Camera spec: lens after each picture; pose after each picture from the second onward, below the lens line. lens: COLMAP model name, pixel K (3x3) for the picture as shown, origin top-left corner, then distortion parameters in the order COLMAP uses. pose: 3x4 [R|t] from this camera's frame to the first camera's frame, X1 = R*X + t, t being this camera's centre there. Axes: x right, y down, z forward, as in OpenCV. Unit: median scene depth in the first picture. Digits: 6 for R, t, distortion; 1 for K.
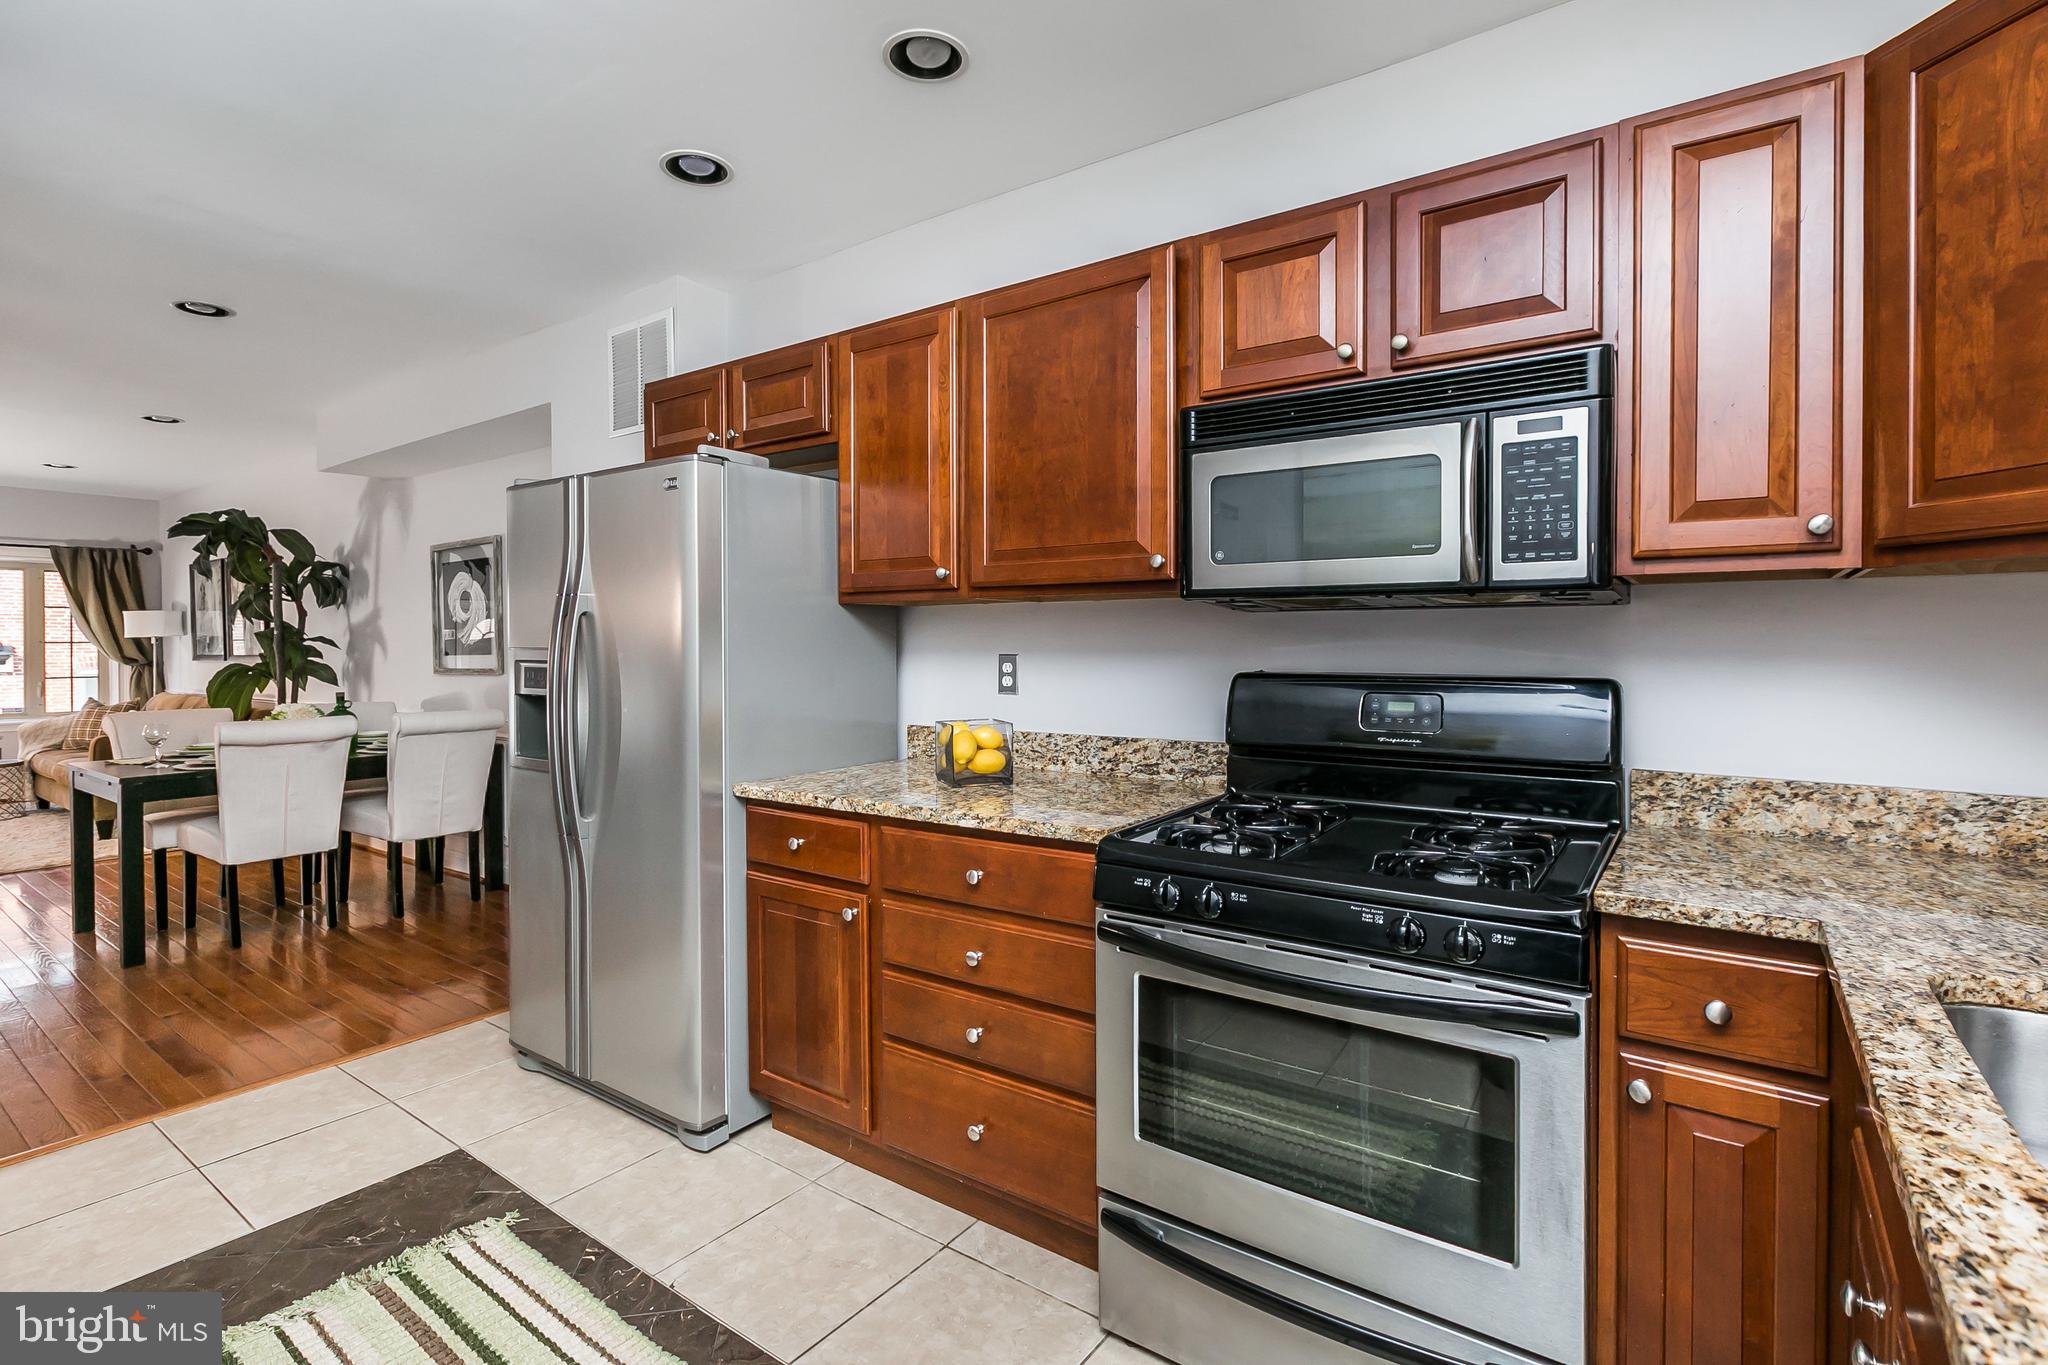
lens RADIAL K [[929.0, 0, 992.7], [0, 929.0, 671.9], [0, 0, 1]] dist [0.000366, -0.000527]
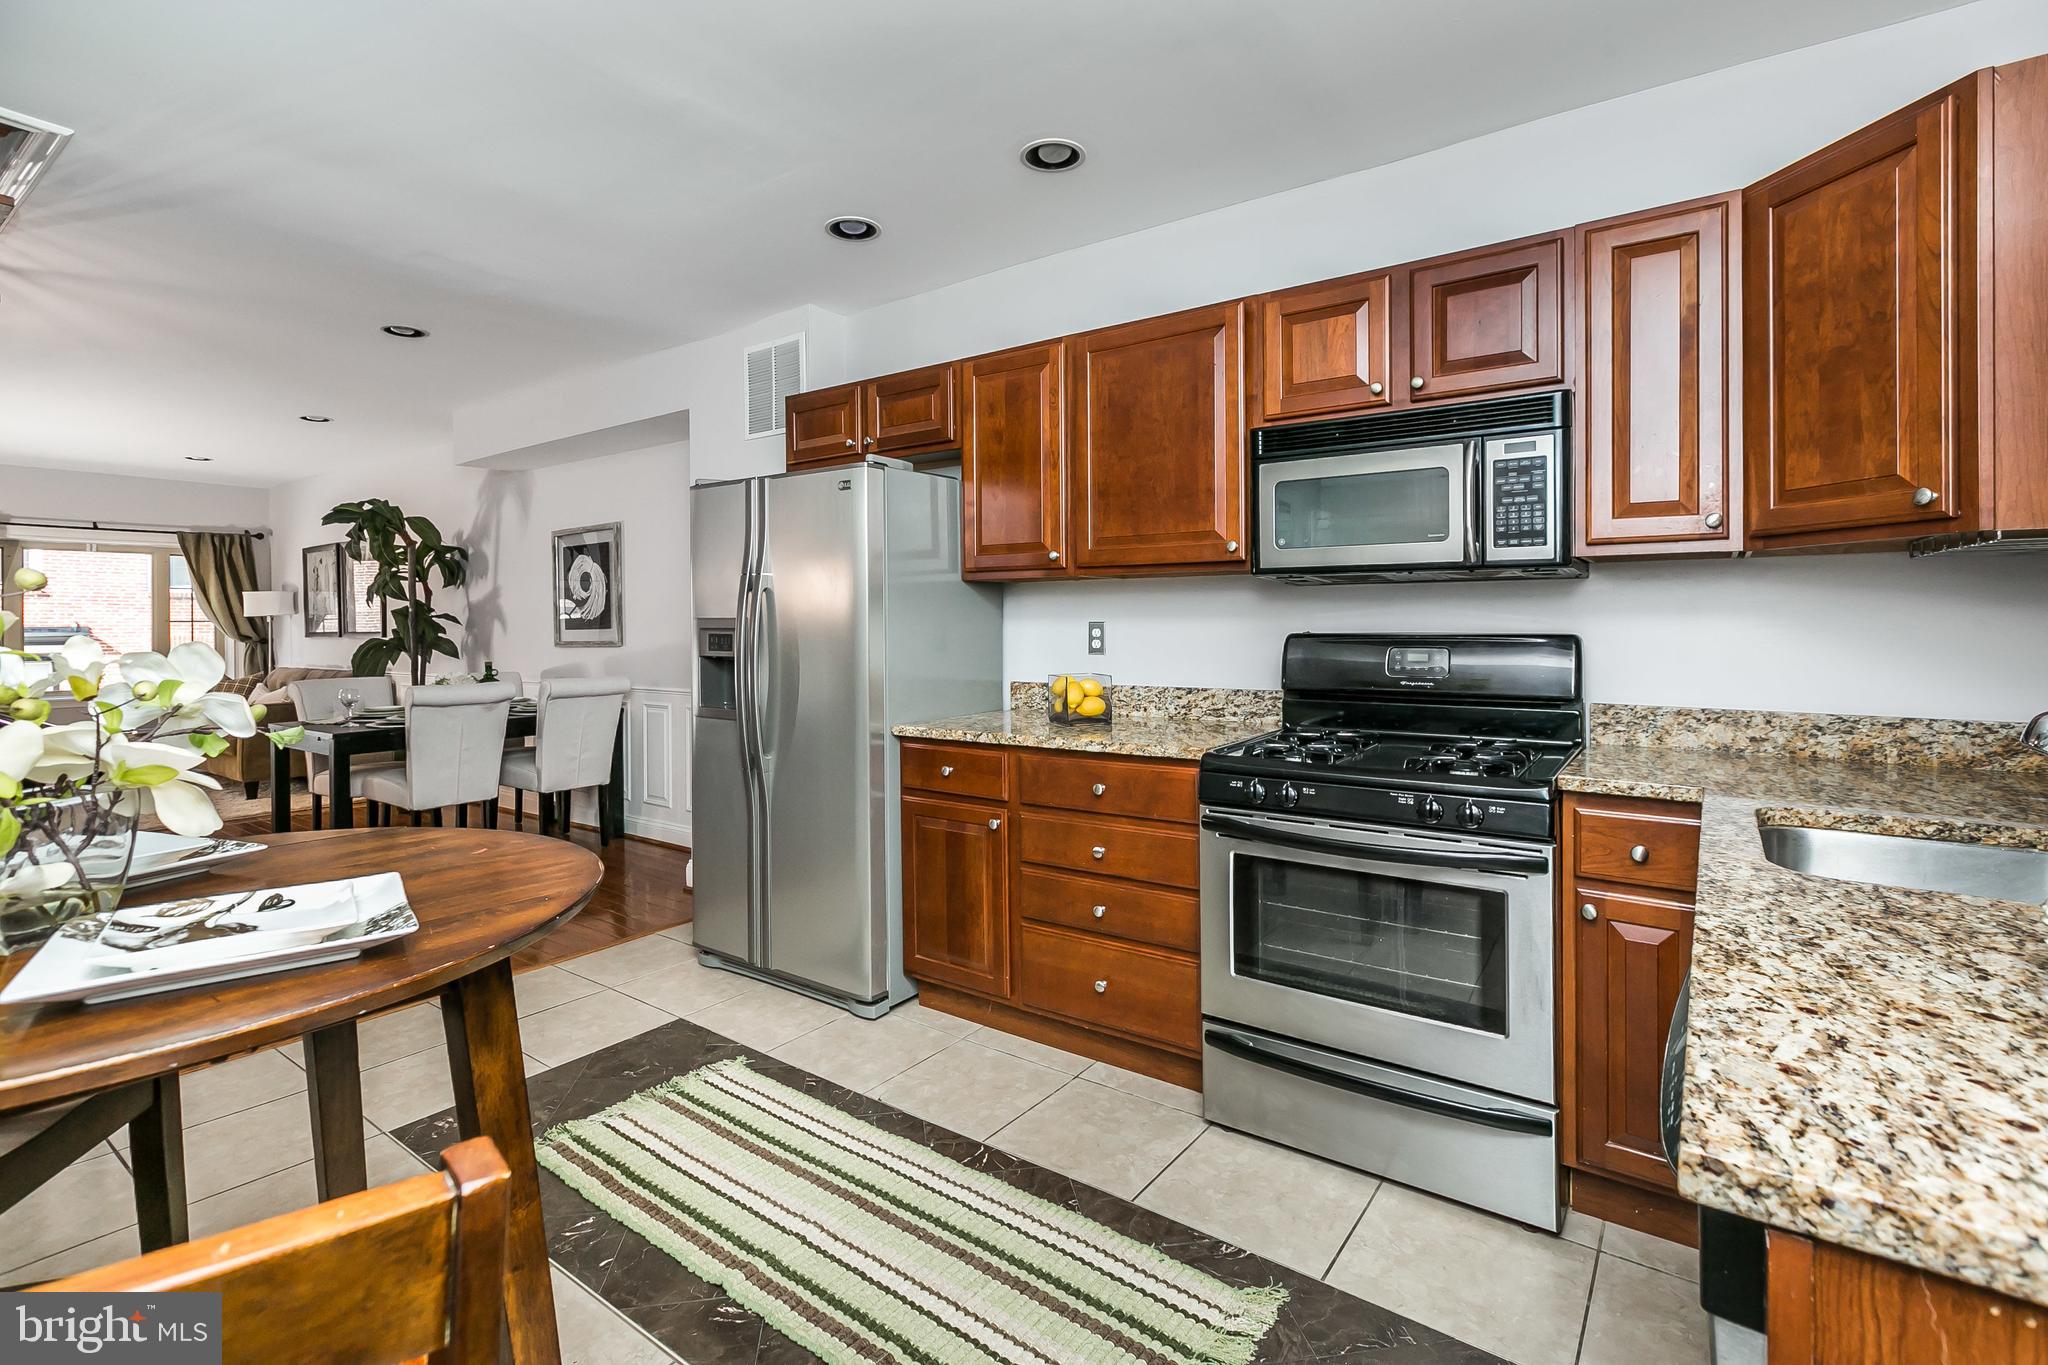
lens RADIAL K [[940.8, 0, 1027.3], [0, 940.8, 651.4], [0, 0, 1]] dist [0.000483, 0.000530]
pose [[0.999115, -0.007540, 0.041390, -0.165653], [0.007562, 0.999971, -0.000366, 0.025687], [-0.041386, 0.000678, 0.999143, -0.300052]]
